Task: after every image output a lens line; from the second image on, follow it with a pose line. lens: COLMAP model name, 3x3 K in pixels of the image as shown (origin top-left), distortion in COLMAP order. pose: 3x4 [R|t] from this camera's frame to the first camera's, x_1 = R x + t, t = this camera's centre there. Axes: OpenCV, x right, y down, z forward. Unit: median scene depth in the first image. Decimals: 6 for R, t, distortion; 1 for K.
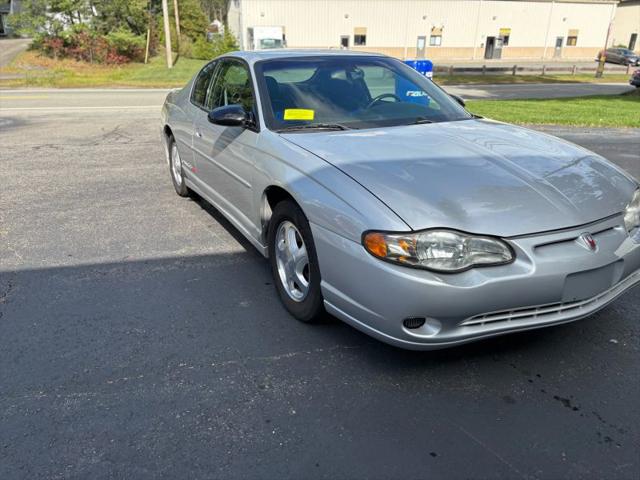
lens RADIAL K [[487.4, 0, 315.4], [0, 487.4, 235.5], [0, 0, 1]] dist [0.039171, -0.041709]
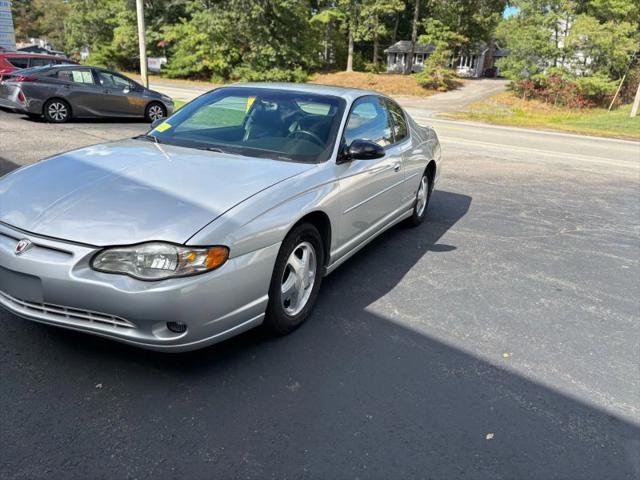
lens RADIAL K [[489.1, 0, 316.4], [0, 489.1, 238.6], [0, 0, 1]] dist [0.035001, -0.035996]
pose [[0.585262, 0.286238, -0.758641, 1.072303], [-0.341493, 0.935608, 0.089559, -0.197882], [0.735426, 0.206655, 0.645324, 0.465046]]
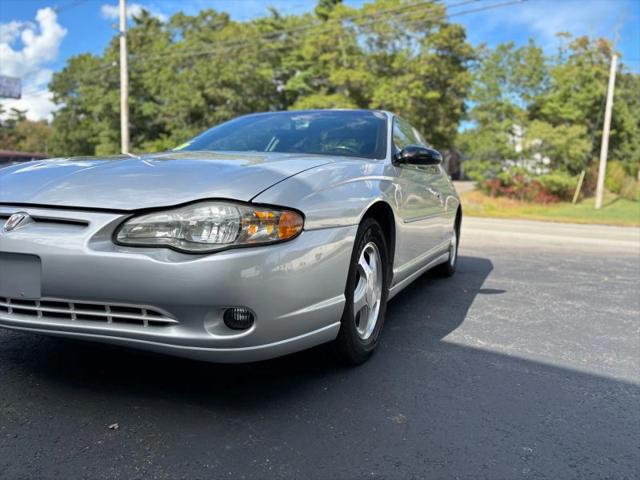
lens RADIAL K [[487.4, 0, 315.4], [0, 487.4, 235.5], [0, 0, 1]] dist [0.039171, -0.041709]
pose [[0.630675, 0.089885, -0.770824, 0.884755], [-0.304321, 0.942358, -0.139103, -0.001544], [0.713889, 0.322306, 0.621676, 0.521585]]
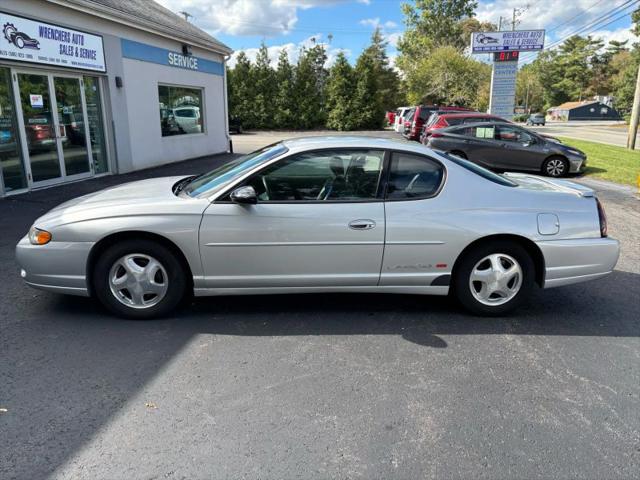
lens RADIAL K [[487.1, 0, 318.2], [0, 487.1, 235.1], [0, 0, 1]] dist [0.034344, -0.014101]
pose [[-0.390920, 0.220506, -0.893621, 1.228117], [-0.335059, 0.870174, 0.361293, -0.639796], [0.857273, 0.440653, -0.266286, 1.519504]]
